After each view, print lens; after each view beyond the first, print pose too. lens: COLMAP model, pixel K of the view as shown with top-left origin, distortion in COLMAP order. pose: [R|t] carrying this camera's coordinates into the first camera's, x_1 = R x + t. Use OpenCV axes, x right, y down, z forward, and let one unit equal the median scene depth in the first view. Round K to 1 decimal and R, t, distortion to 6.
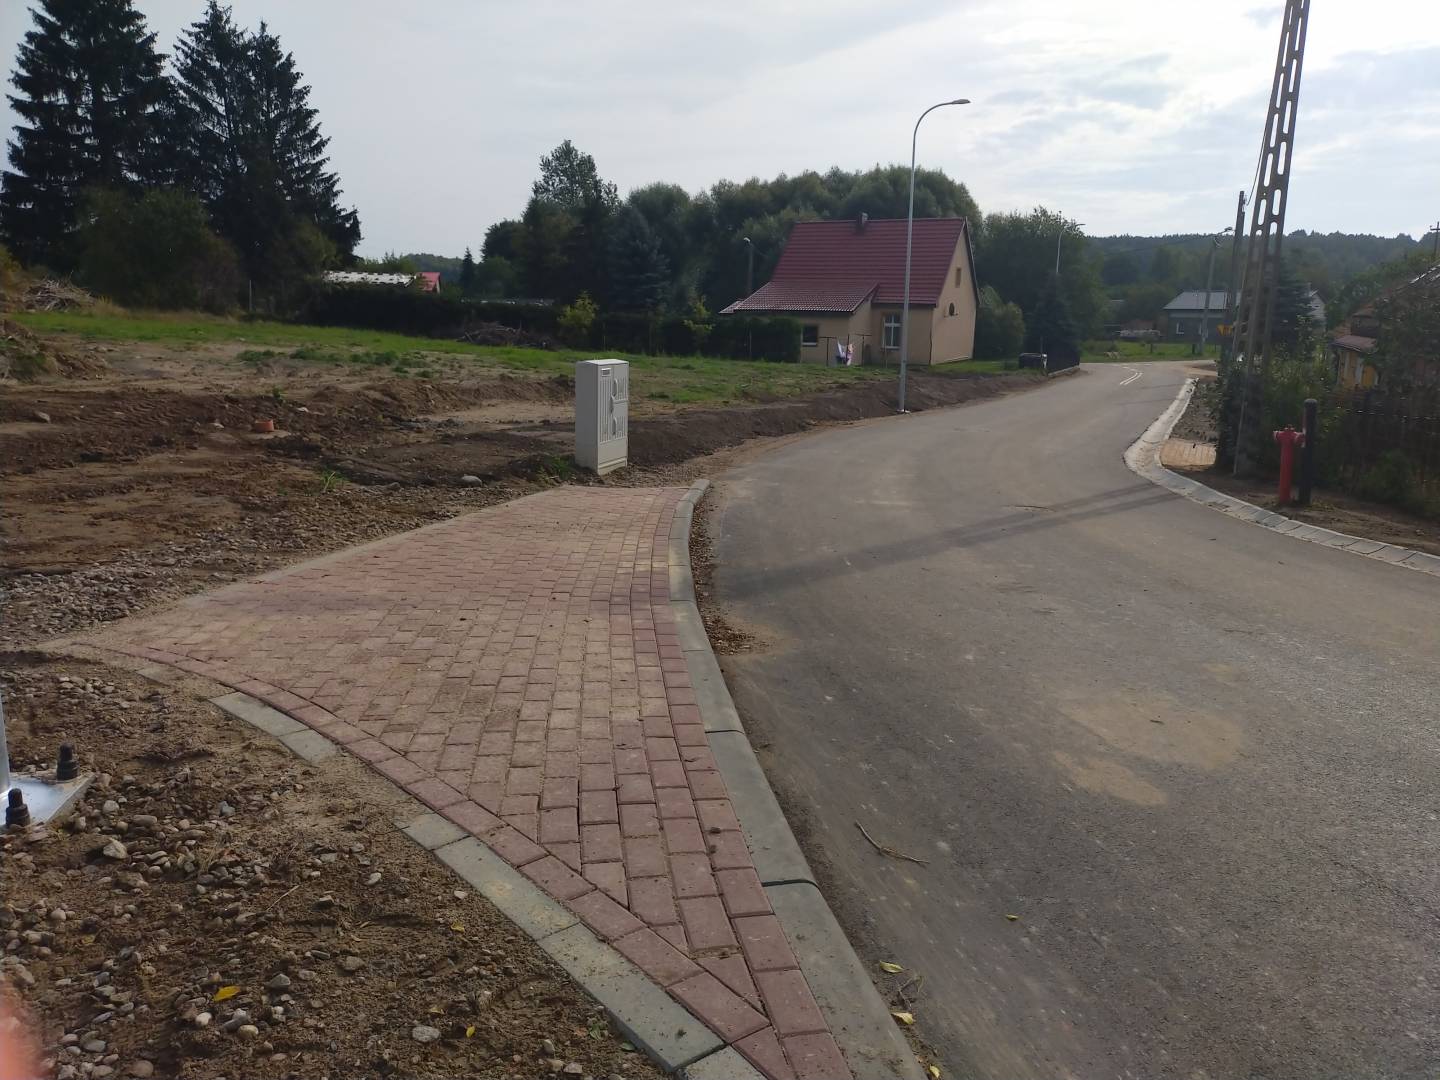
lens RADIAL K [[1051.6, 0, 720.0], [0, 1051.6, 540.0], [0, 0, 1]] dist [-0.001565, -0.003625]
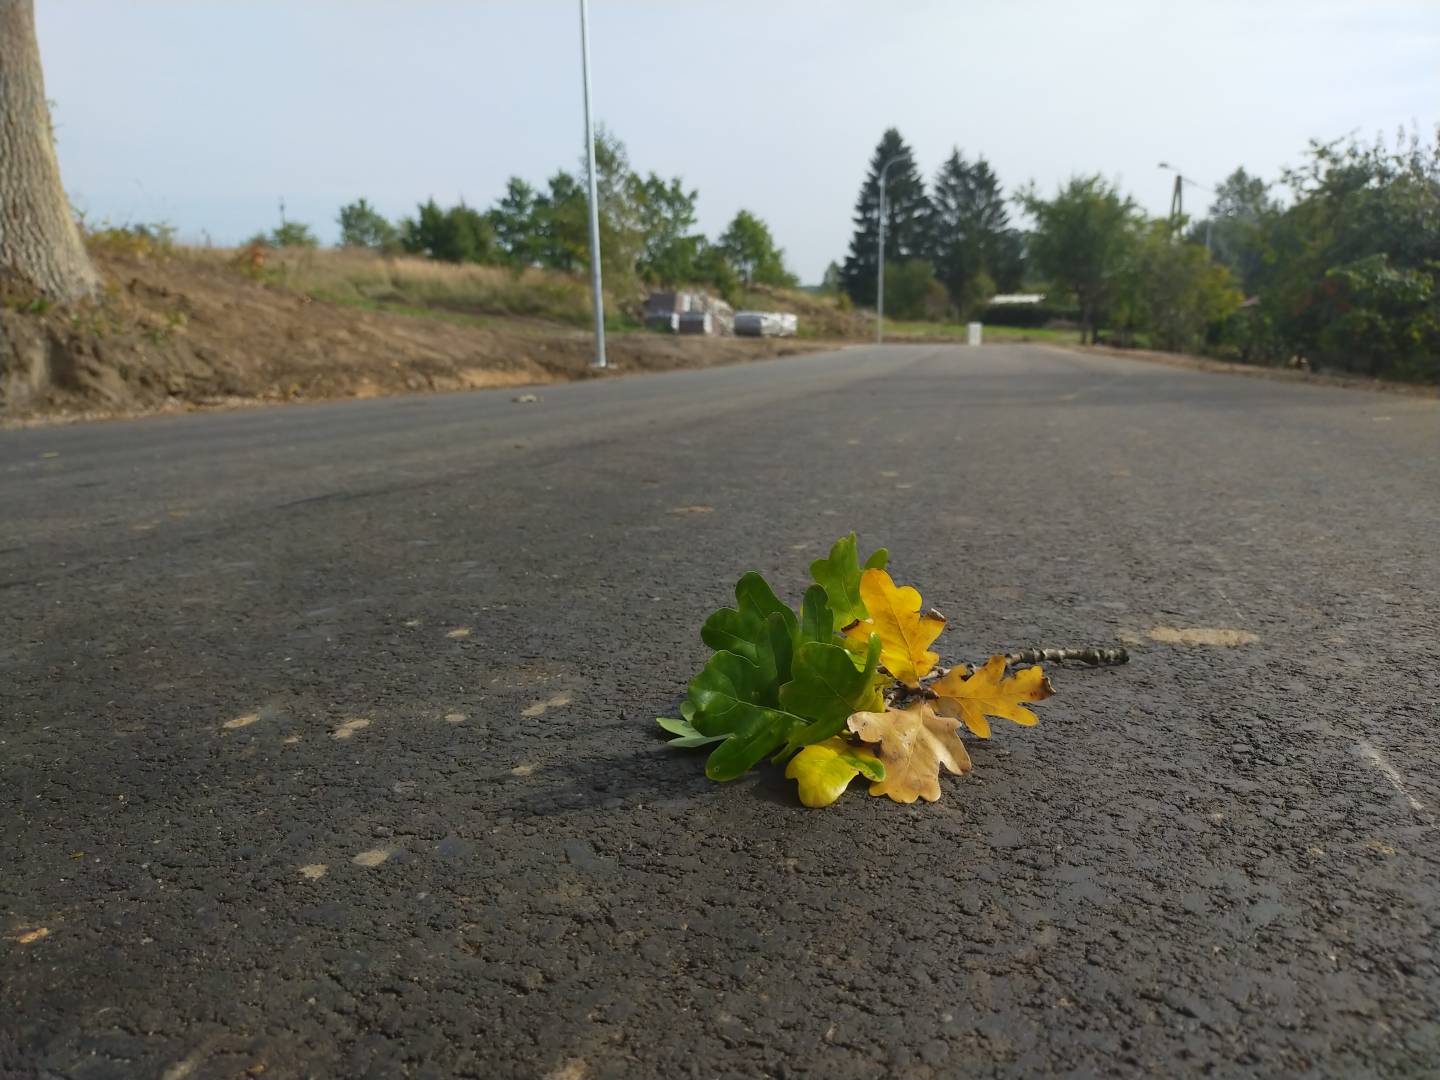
lens RADIAL K [[1068.5, 0, 720.0], [0, 1068.5, 540.0], [0, 0, 1]] dist [0.074032, -0.108545]
pose [[0.780781, 0.081739, -0.619435, 0.417763], [-0.090721, 0.995730, 0.017043, 0.166562], [0.618184, 0.042889, 0.784863, -0.695763]]
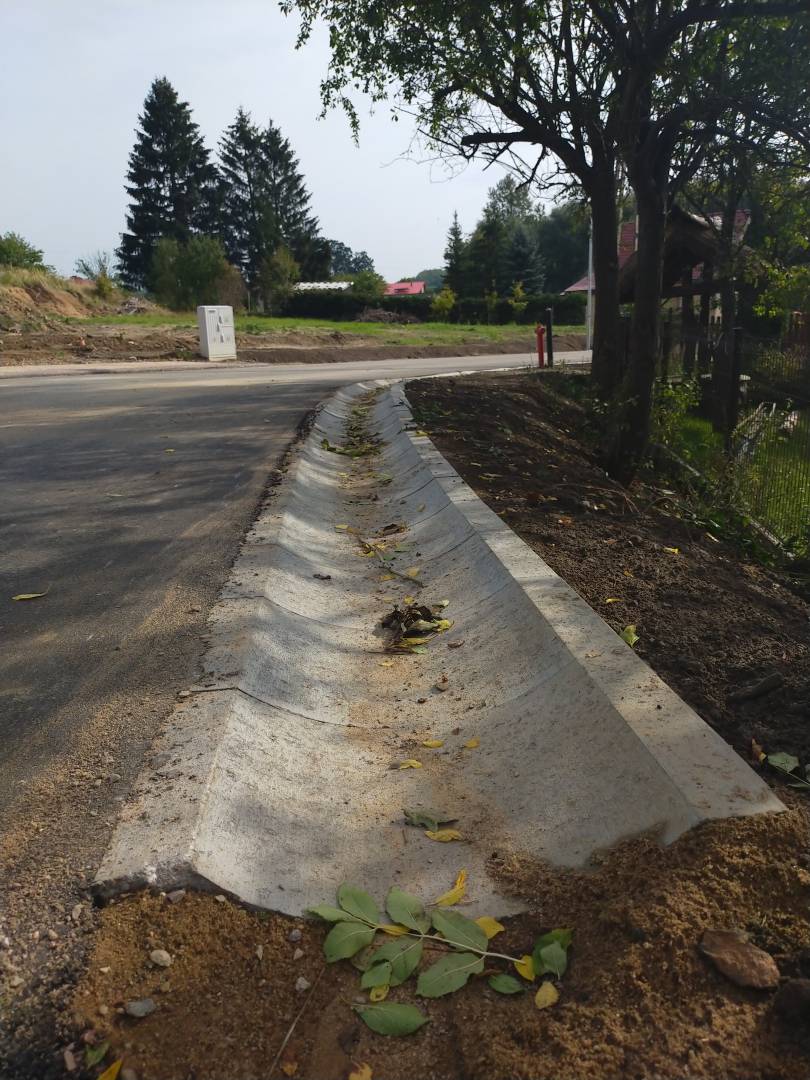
lens RADIAL K [[801.4, 0, 404.7], [0, 801.4, 518.7], [0, 0, 1]] dist [0.074032, -0.108545]
pose [[0.948839, 0.025967, -0.314690, 0.145016], [-0.012652, 0.998939, 0.044283, 0.033795], [0.315506, -0.038036, 0.948161, -0.082384]]
